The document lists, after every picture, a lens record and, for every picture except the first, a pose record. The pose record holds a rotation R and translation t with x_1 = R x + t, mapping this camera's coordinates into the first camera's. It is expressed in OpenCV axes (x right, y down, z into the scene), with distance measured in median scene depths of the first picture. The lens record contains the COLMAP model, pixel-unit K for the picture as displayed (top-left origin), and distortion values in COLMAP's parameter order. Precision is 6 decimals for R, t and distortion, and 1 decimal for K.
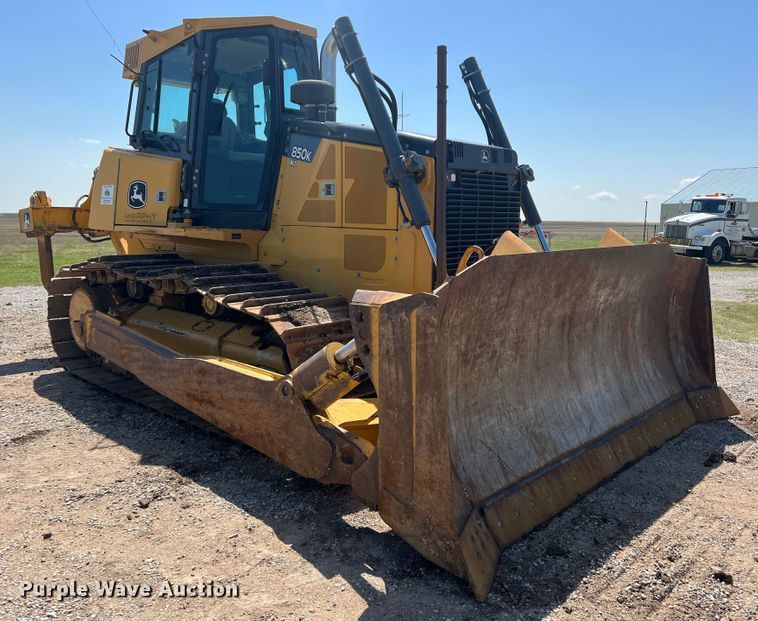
lens RADIAL K [[667.9, 0, 380.1], [0, 667.9, 299.4], [0, 0, 1]] dist [0.004158, 0.007761]
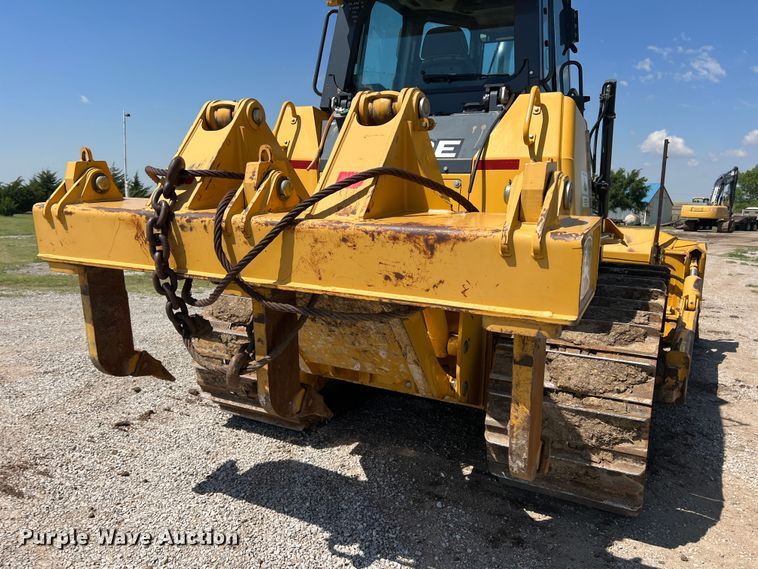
lens RADIAL K [[575.1, 0, 374.8], [0, 575.1, 287.6], [0, 0, 1]] dist [0.084815, -0.151546]
pose [[-0.262454, -0.169831, 0.949882, -1.214275], [0.088064, 0.976066, 0.198845, -0.274336], [-0.960918, 0.135838, -0.241216, 1.887576]]
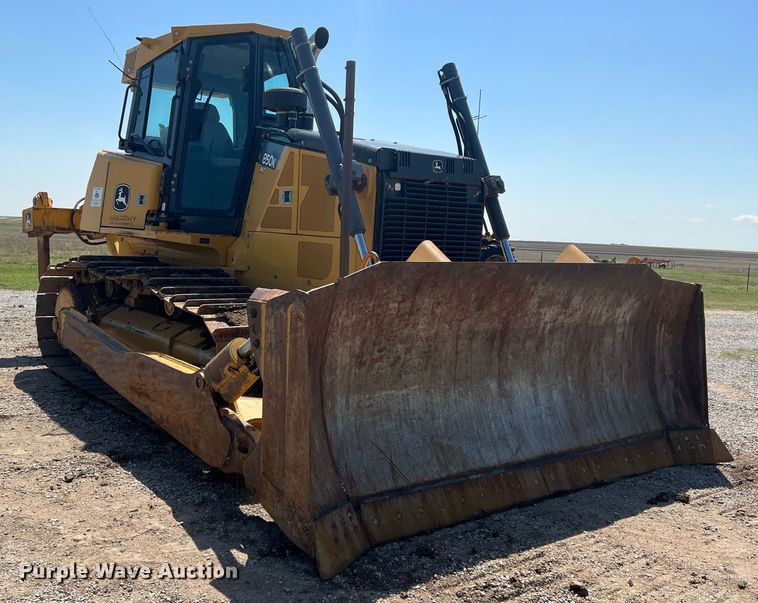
lens RADIAL K [[786.0, 0, 317.4], [0, 786.0, 300.3], [0, 0, 1]] dist [0.023102, -0.003569]
pose [[0.981980, 0.049959, -0.182259, 0.214597], [-0.057022, 0.997804, -0.033714, 0.031324], [0.180174, 0.043500, 0.982672, -0.159031]]
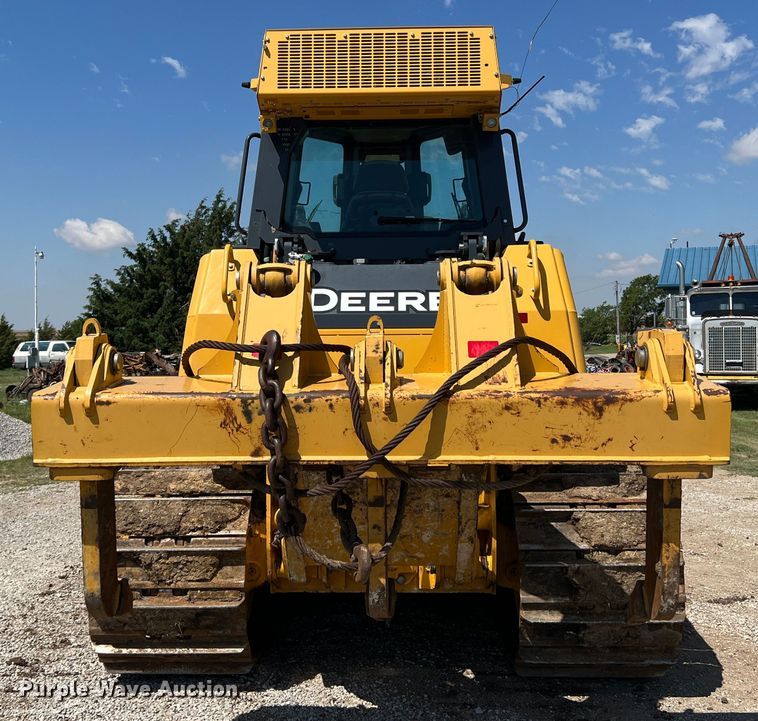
lens RADIAL K [[931.4, 0, 356.7], [0, 931.4, 335.7], [0, 0, 1]] dist [0.178071, -0.480116]
pose [[-0.651754, -0.012040, 0.758335, -1.267572], [0.098121, 0.990132, 0.100051, -0.366465], [-0.752057, 0.139618, -0.644141, 2.354901]]
